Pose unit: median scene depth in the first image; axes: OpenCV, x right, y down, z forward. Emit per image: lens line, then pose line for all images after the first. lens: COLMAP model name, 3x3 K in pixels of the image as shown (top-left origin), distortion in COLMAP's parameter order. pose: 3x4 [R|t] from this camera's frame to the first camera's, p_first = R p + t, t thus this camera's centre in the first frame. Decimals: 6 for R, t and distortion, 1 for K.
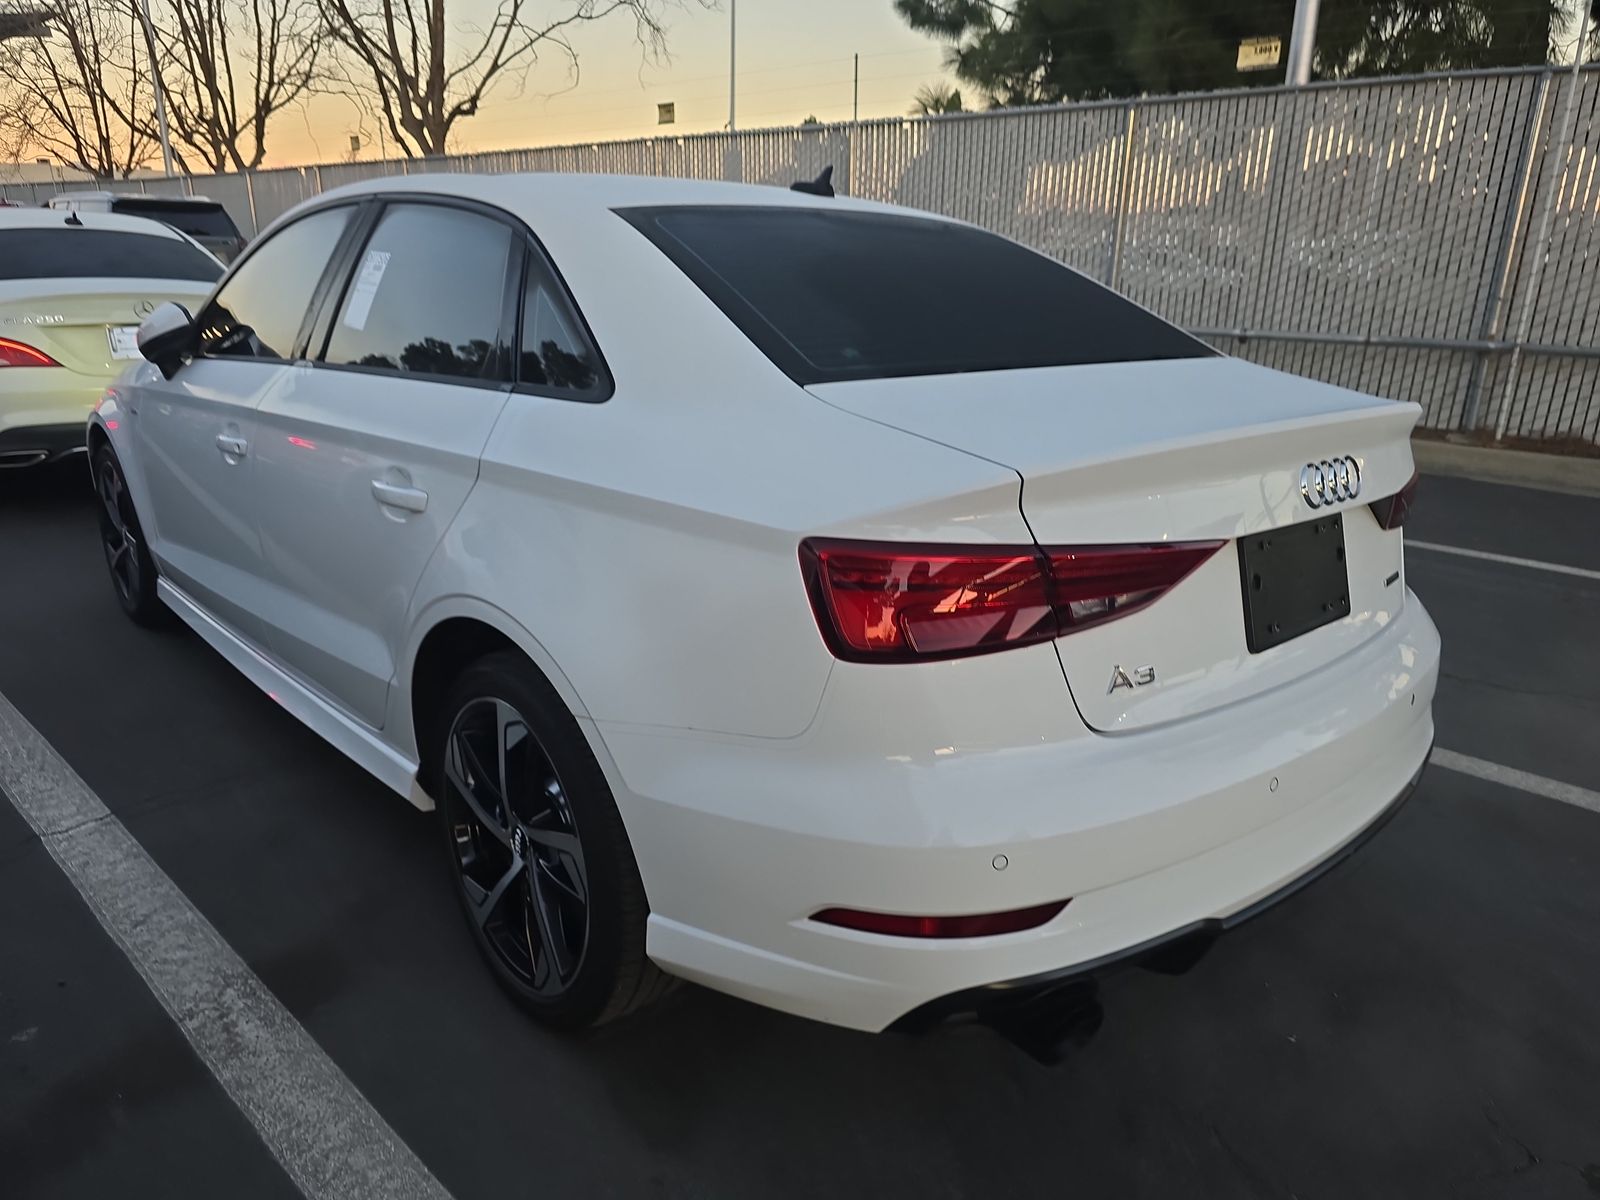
lens RADIAL K [[1053.4, 0, 800.0], [0, 1053.4, 600.0], [0, 0, 1]] dist [0.042026, -0.038324]
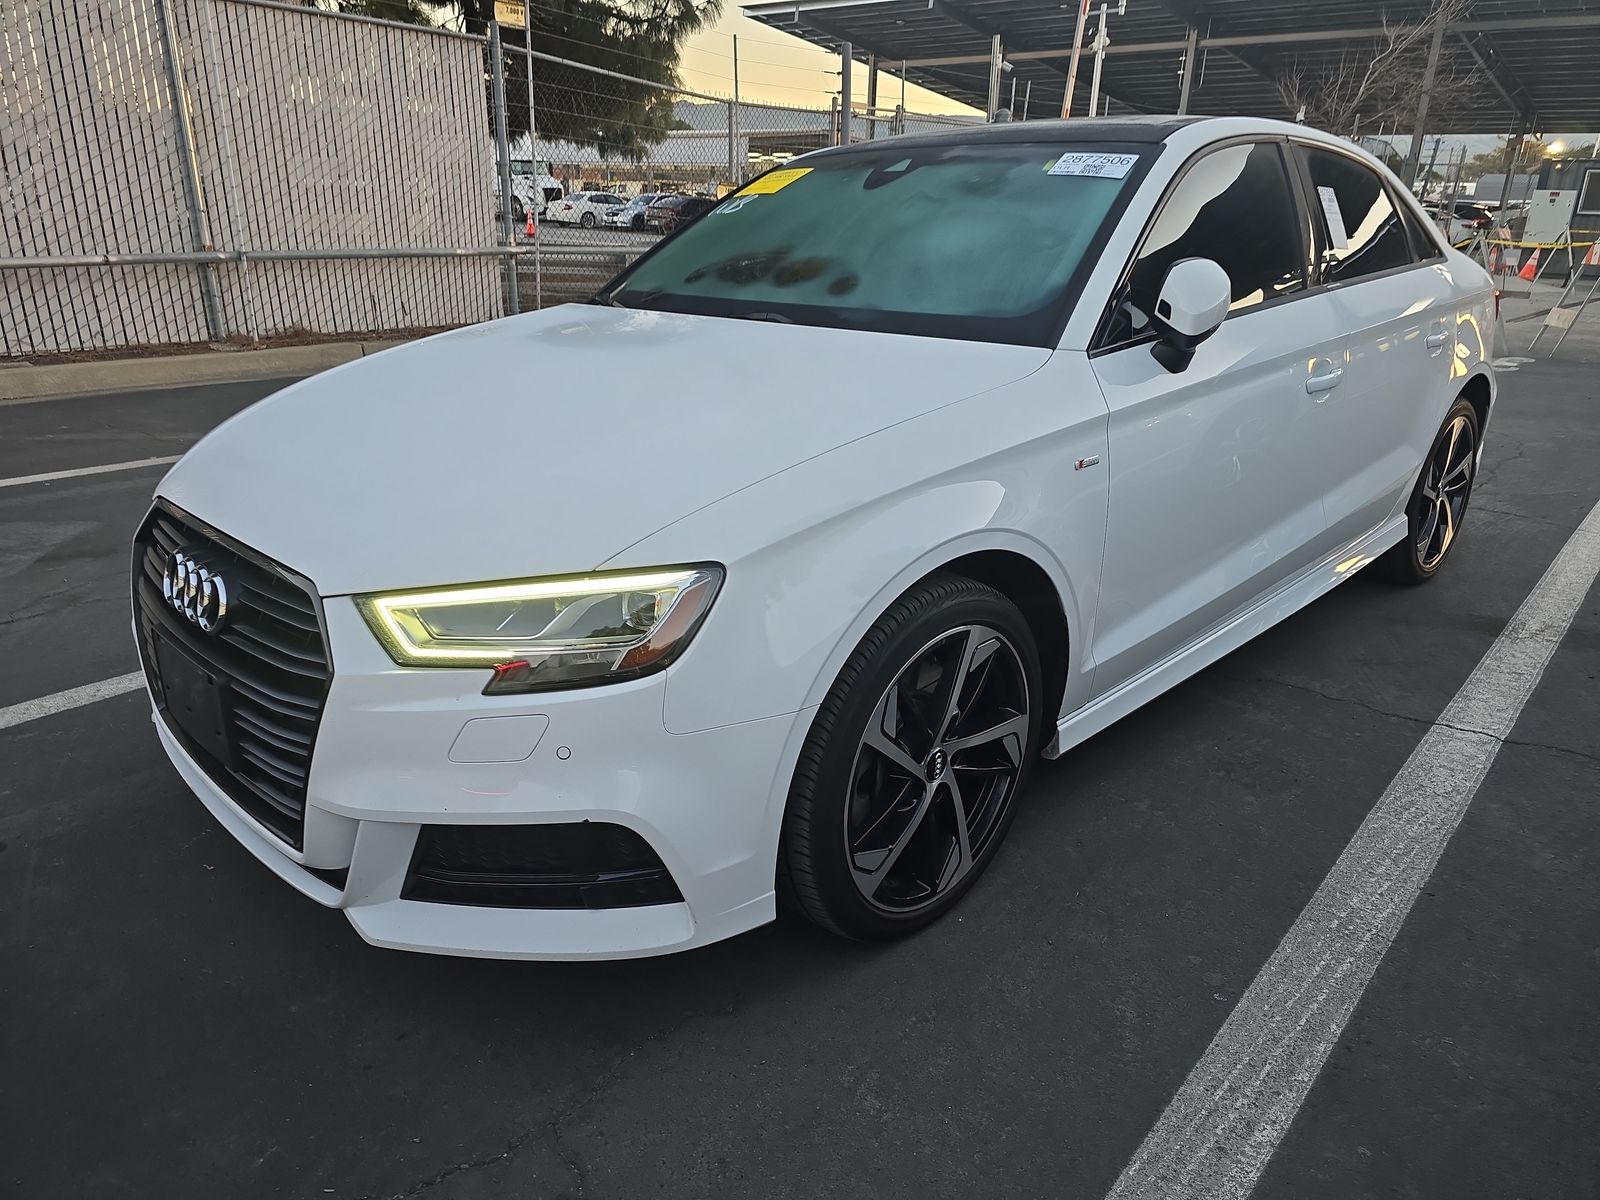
lens RADIAL K [[1053.4, 0, 800.0], [0, 1053.4, 600.0], [0, 0, 1]] dist [0.042026, -0.038324]
pose [[-0.025315, -0.369091, 0.929048, -1.565293], [0.295317, 0.885108, 0.359682, -0.475499], [-0.955064, 0.283470, 0.086592, 1.472826]]
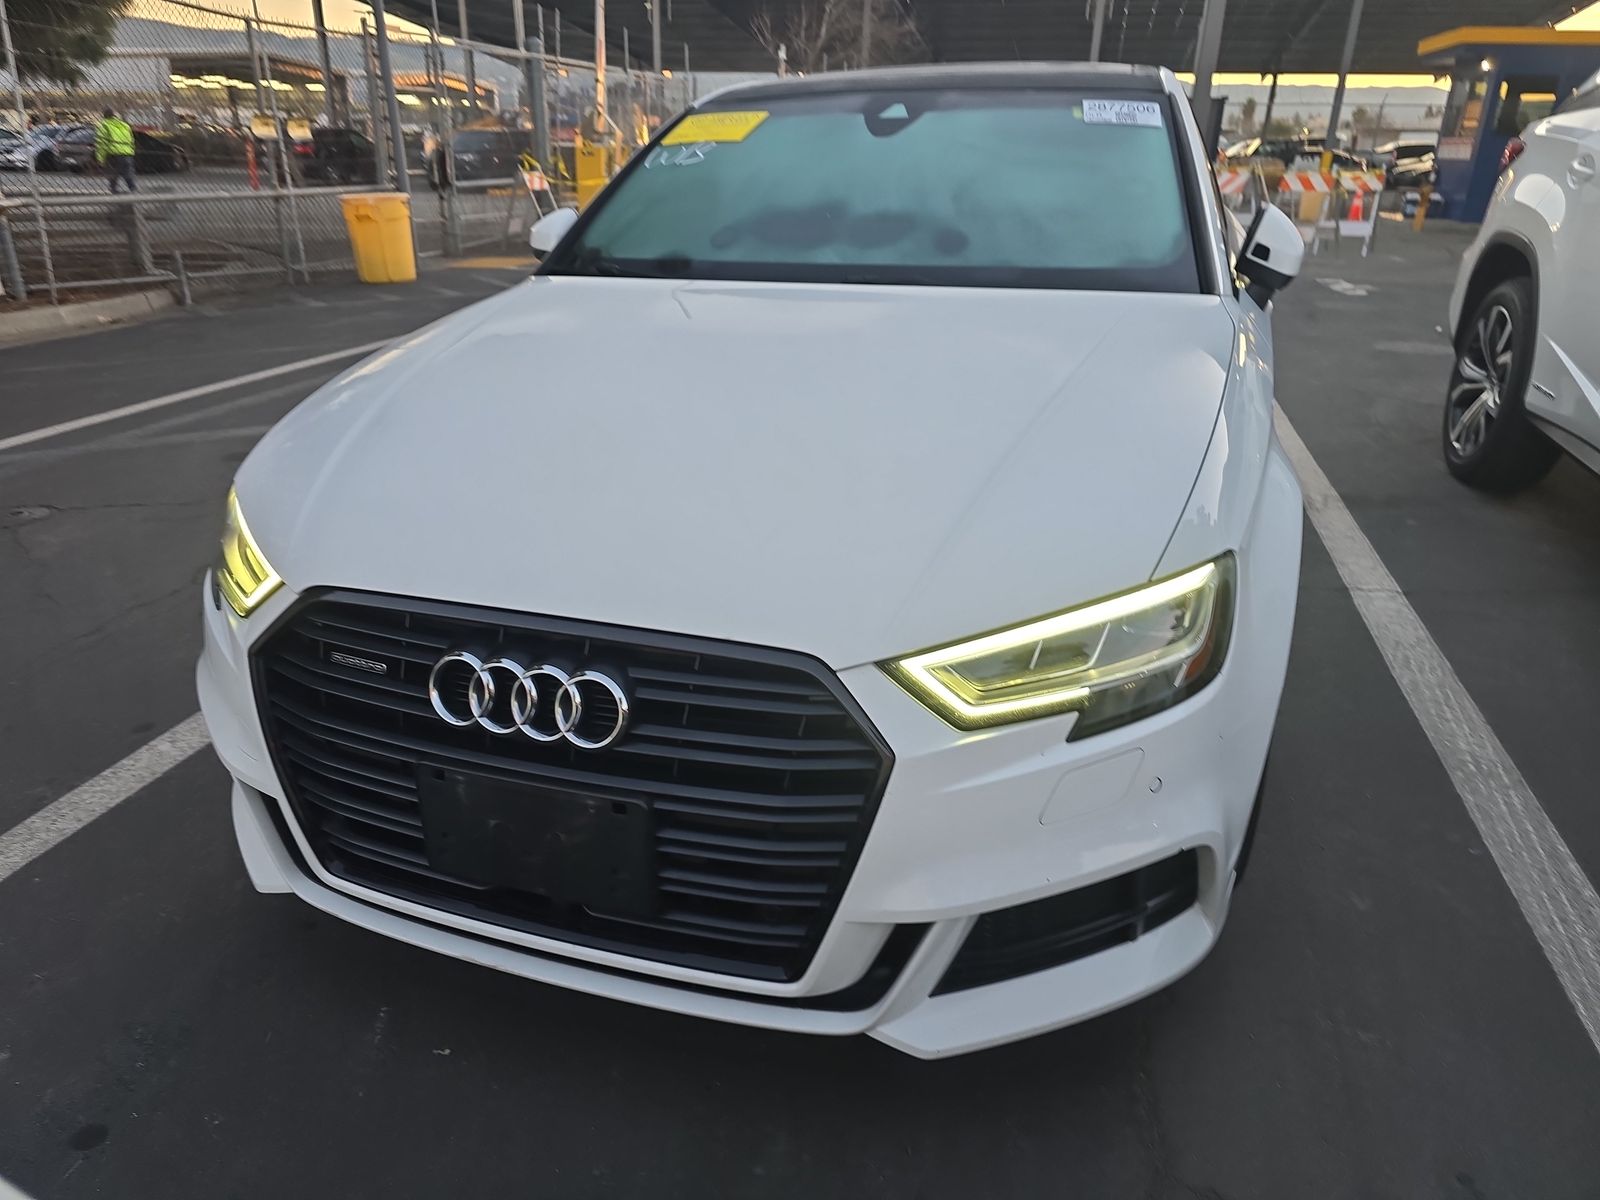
lens RADIAL K [[1053.4, 0, 800.0], [0, 1053.4, 600.0], [0, 0, 1]] dist [0.042026, -0.038324]
pose [[-0.460857, -0.372679, 0.805432, -1.369604], [0.257079, 0.812584, 0.523085, -0.623138], [-0.849424, 0.448127, -0.278677, 1.914231]]
